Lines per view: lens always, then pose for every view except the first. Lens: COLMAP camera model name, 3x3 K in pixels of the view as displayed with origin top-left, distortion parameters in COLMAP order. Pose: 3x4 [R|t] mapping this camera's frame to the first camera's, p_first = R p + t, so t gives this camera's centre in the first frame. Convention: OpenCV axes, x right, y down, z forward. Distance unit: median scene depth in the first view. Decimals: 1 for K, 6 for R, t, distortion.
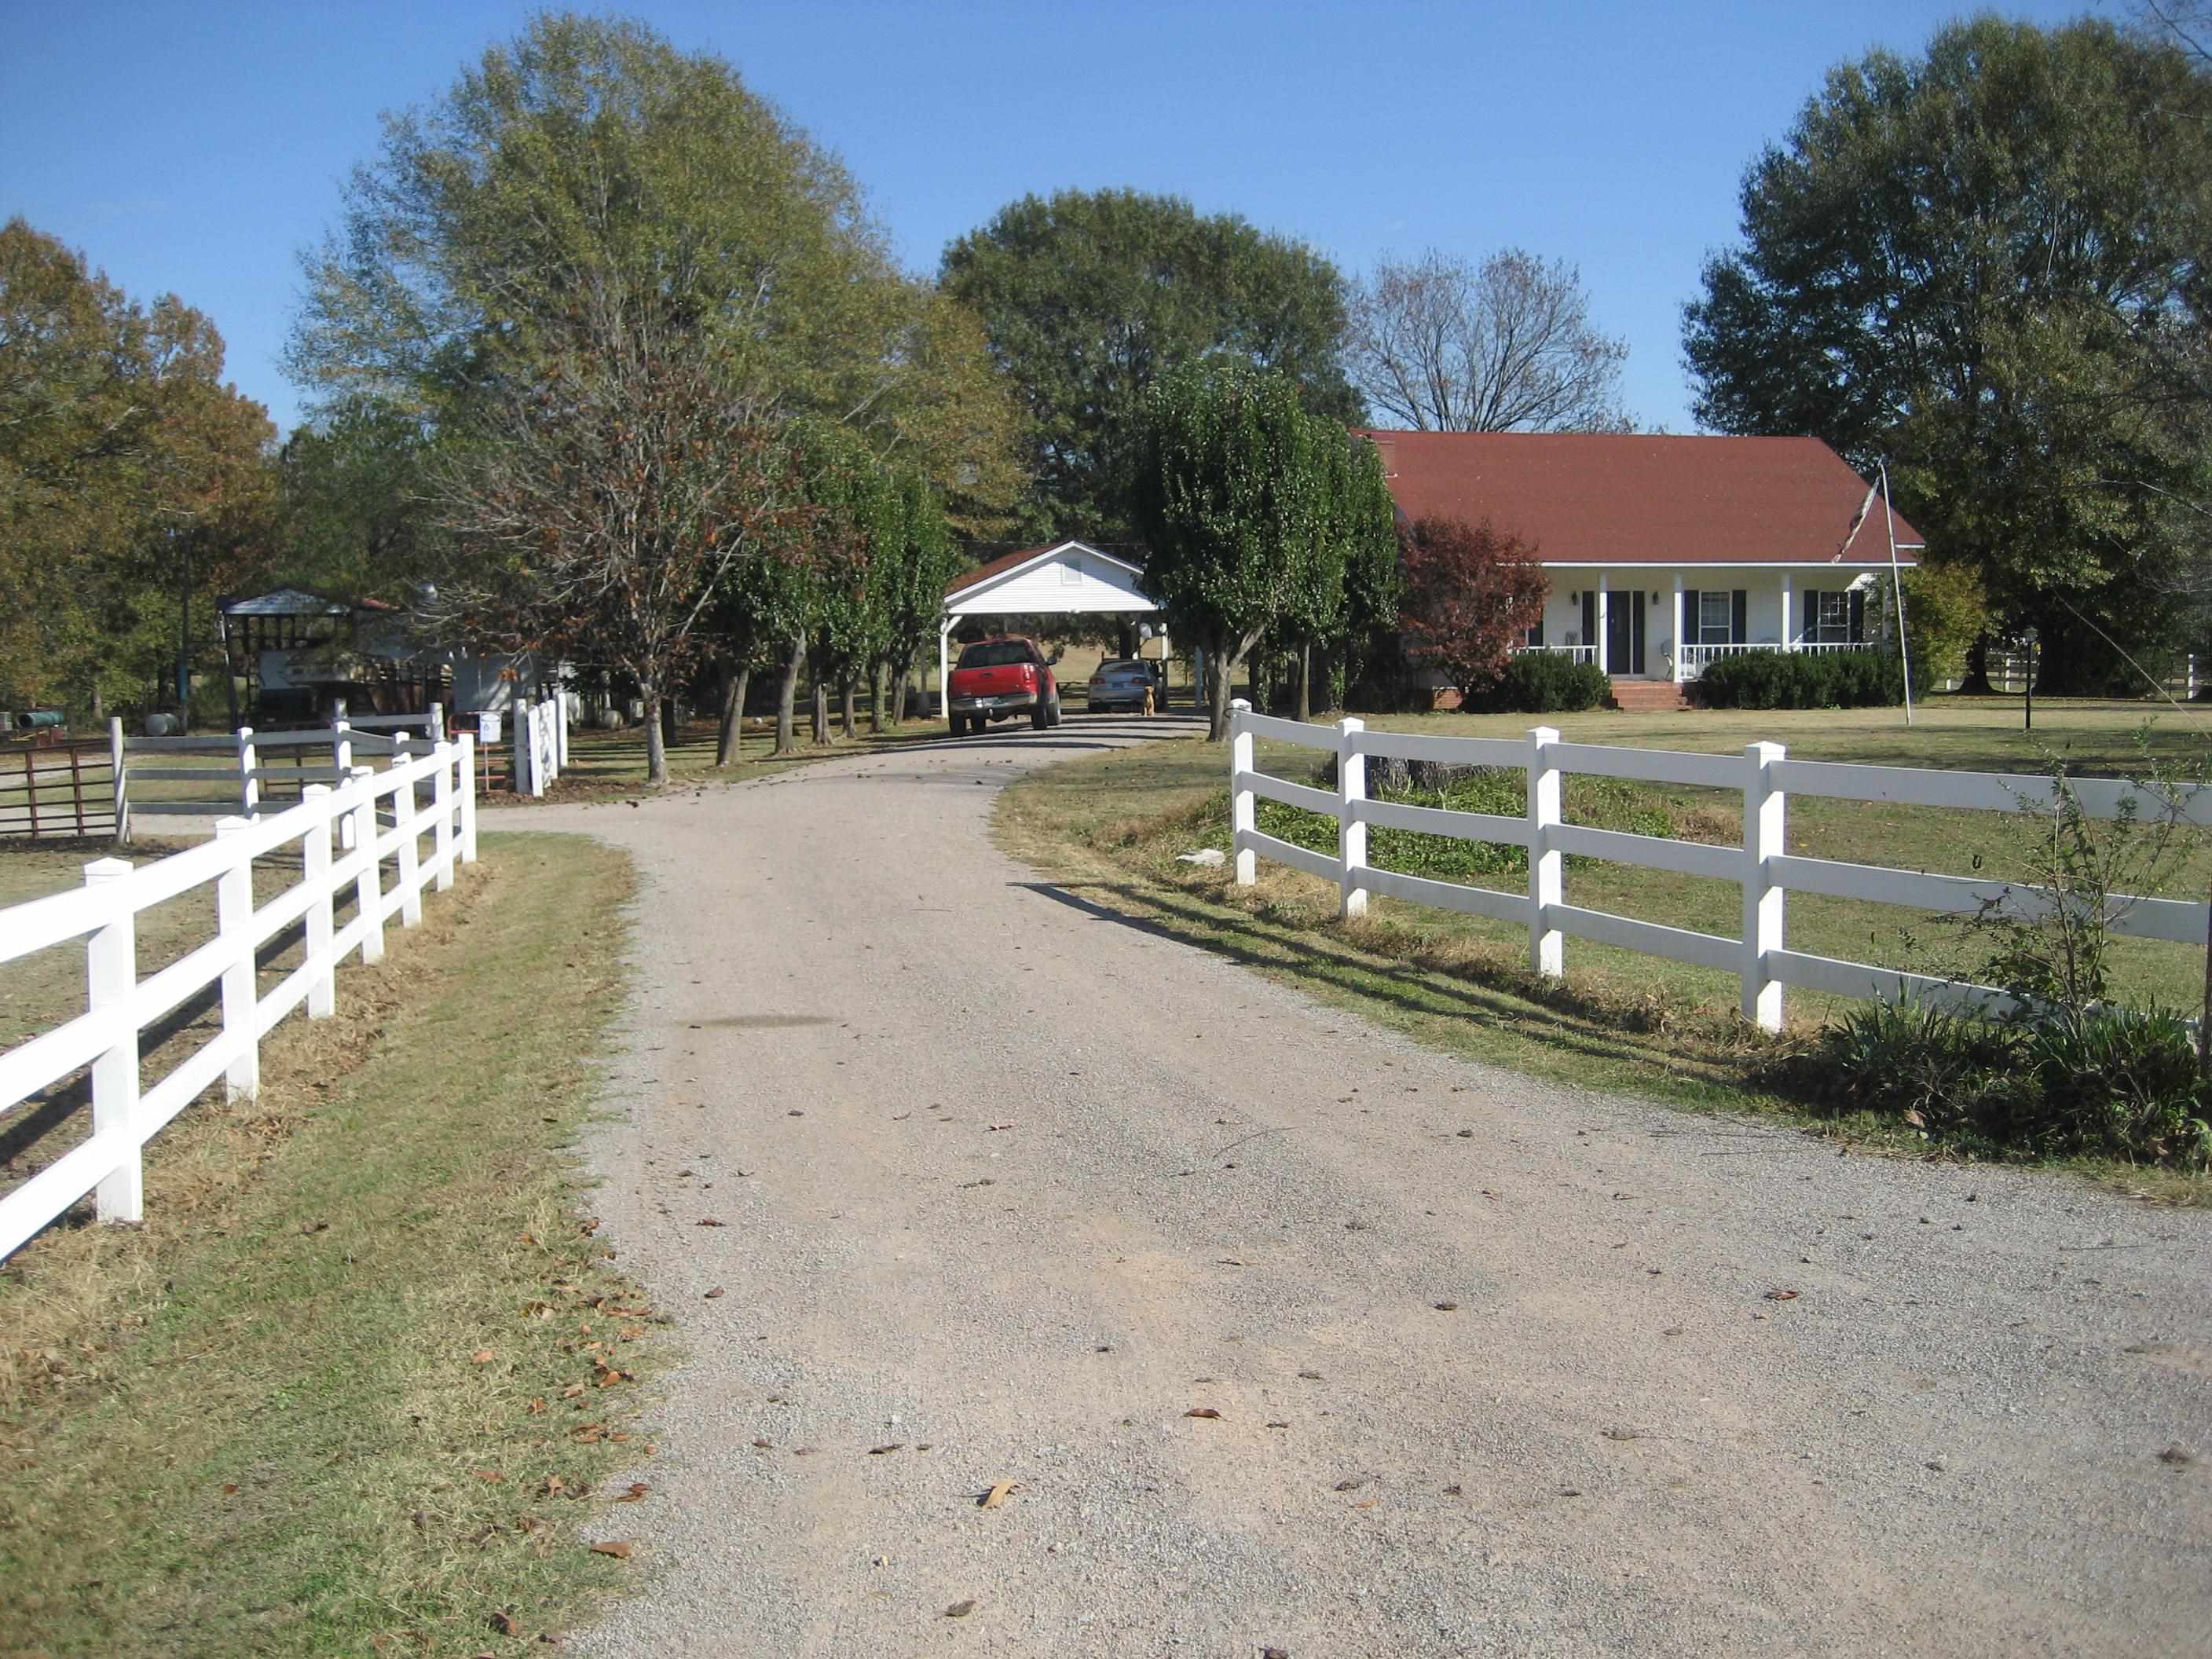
lens RADIAL K [[2310.1, 0, 1103.9], [0, 2310.1, 856.2], [0, 0, 1]] dist [-0.148870, 0.185794]
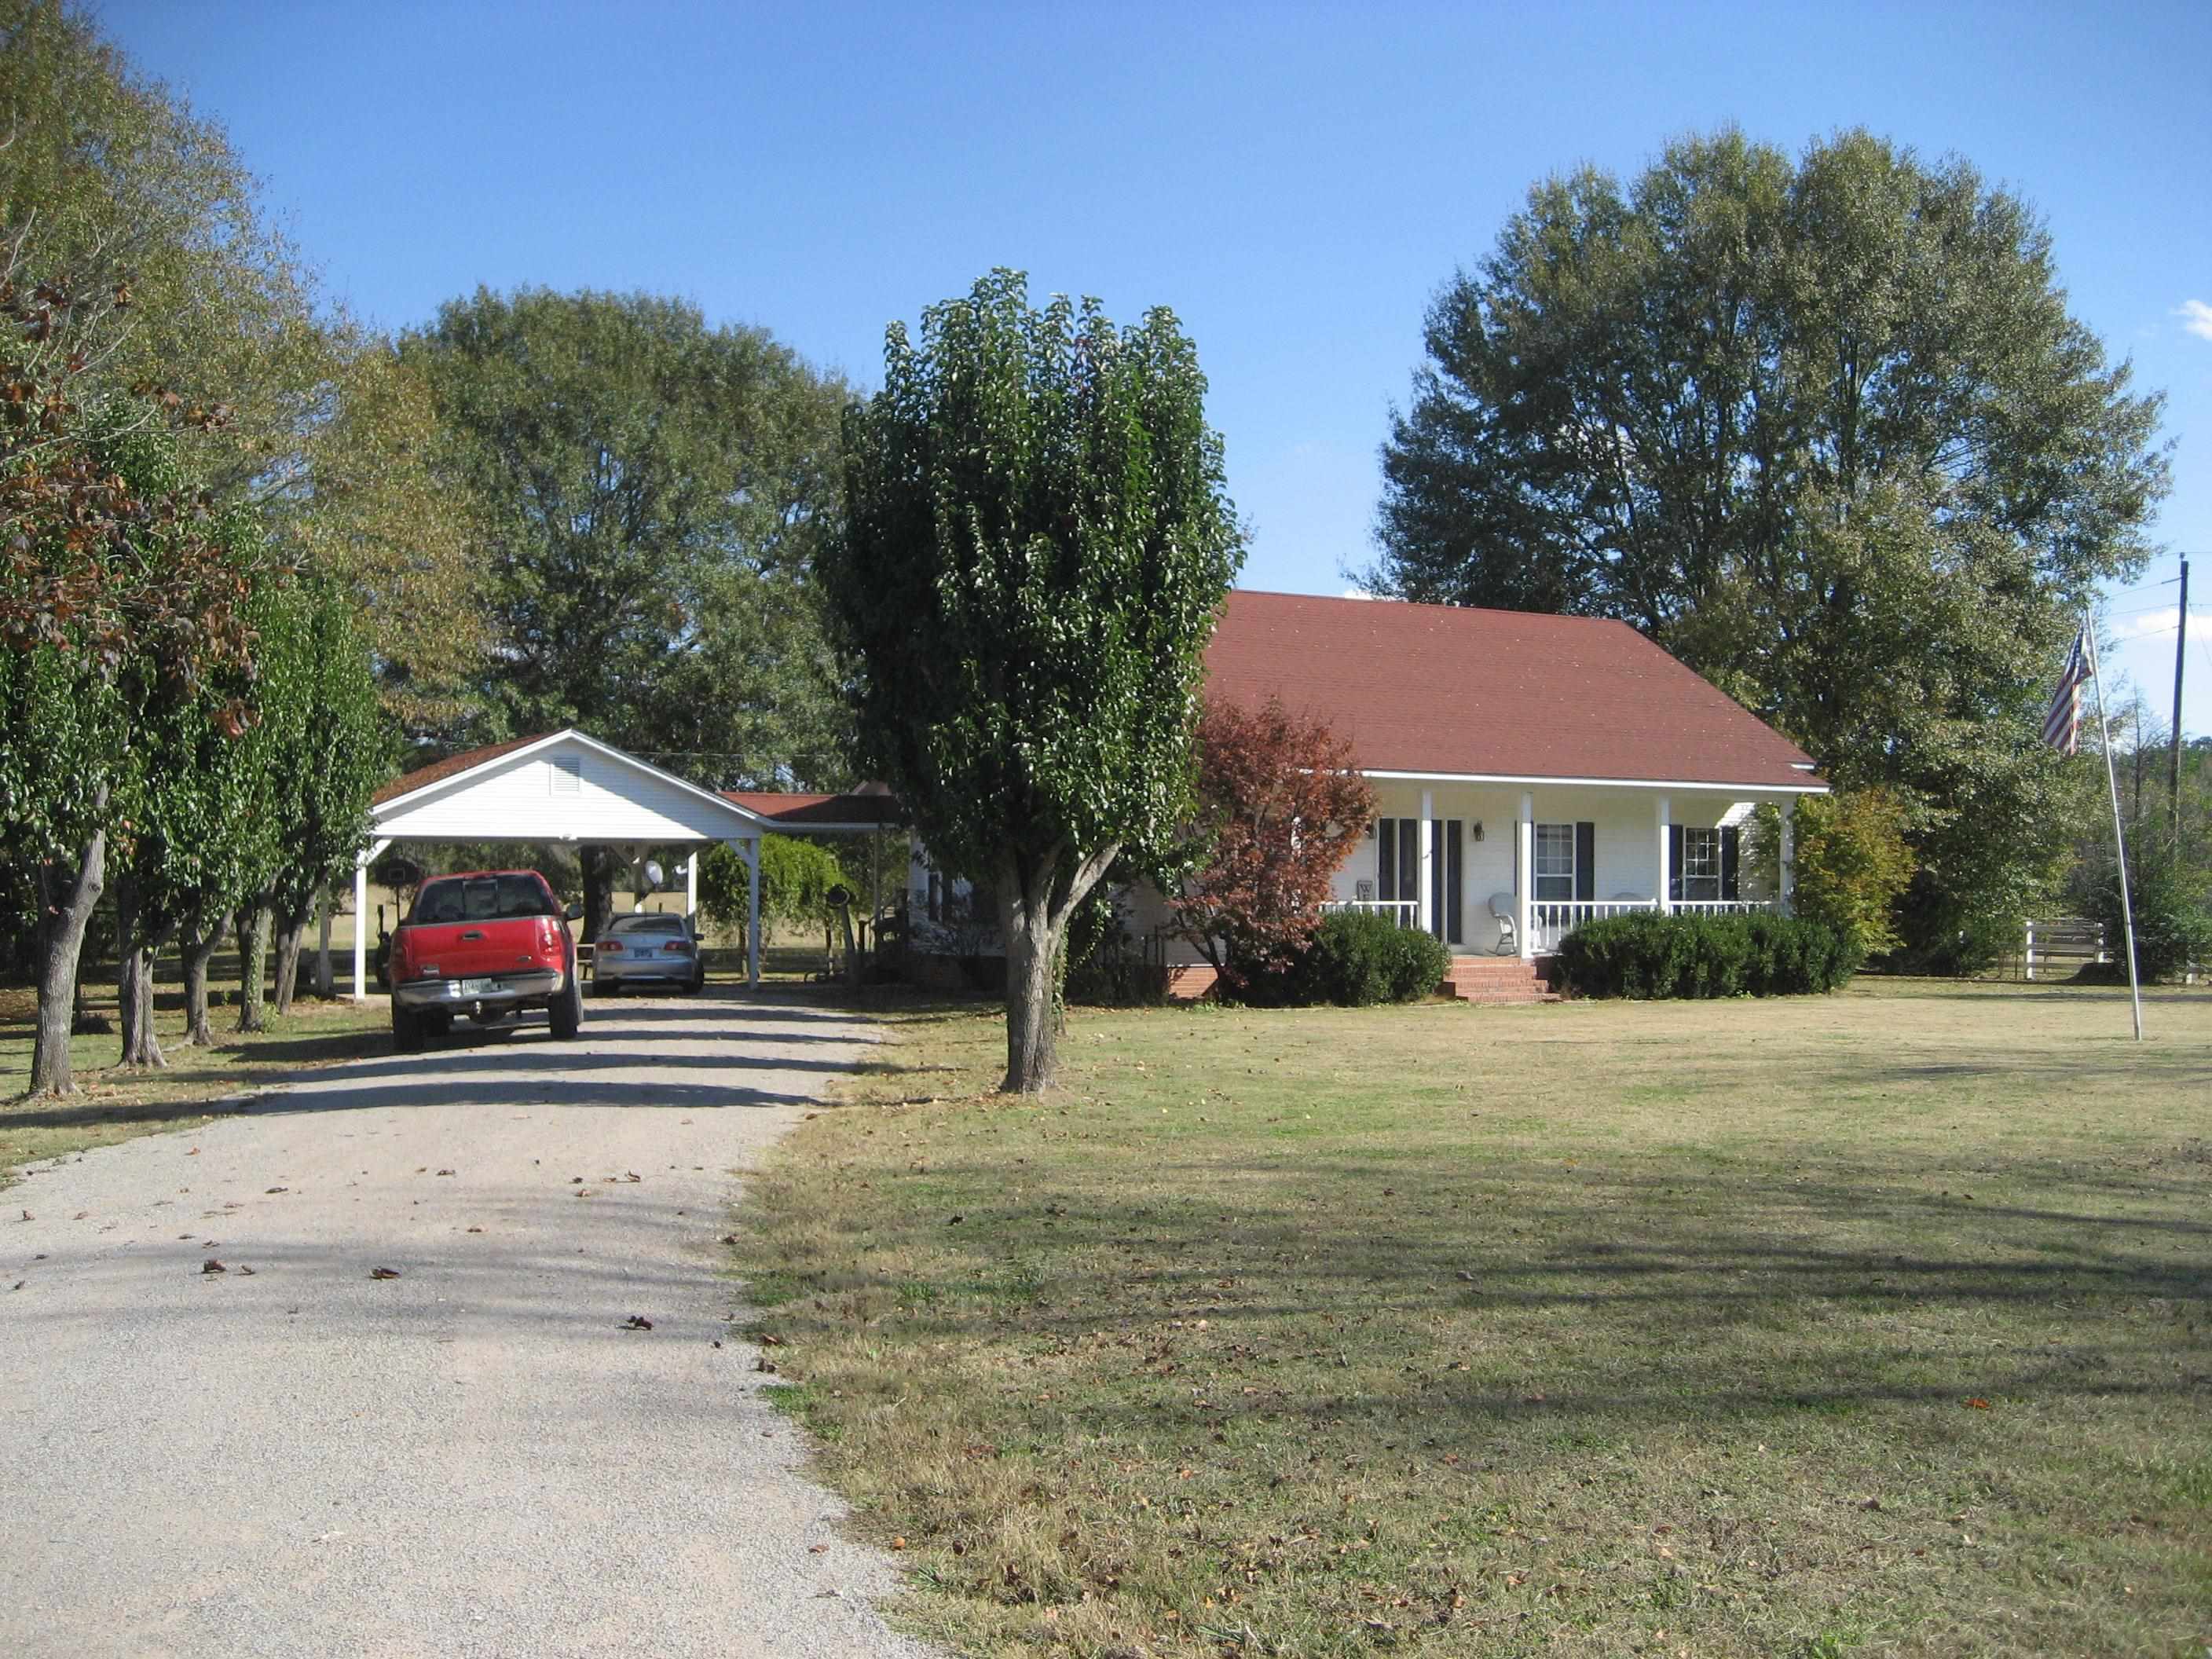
lens RADIAL K [[2310.1, 0, 1103.9], [0, 2310.1, 856.2], [0, 0, 1]] dist [-0.148870, 0.185794]
pose [[0.964825, 0.022486, 0.261930, -0.040277], [0.006972, 0.993796, -0.110996, -0.031309], [-0.262801, 0.108917, 0.958683, 0.380308]]
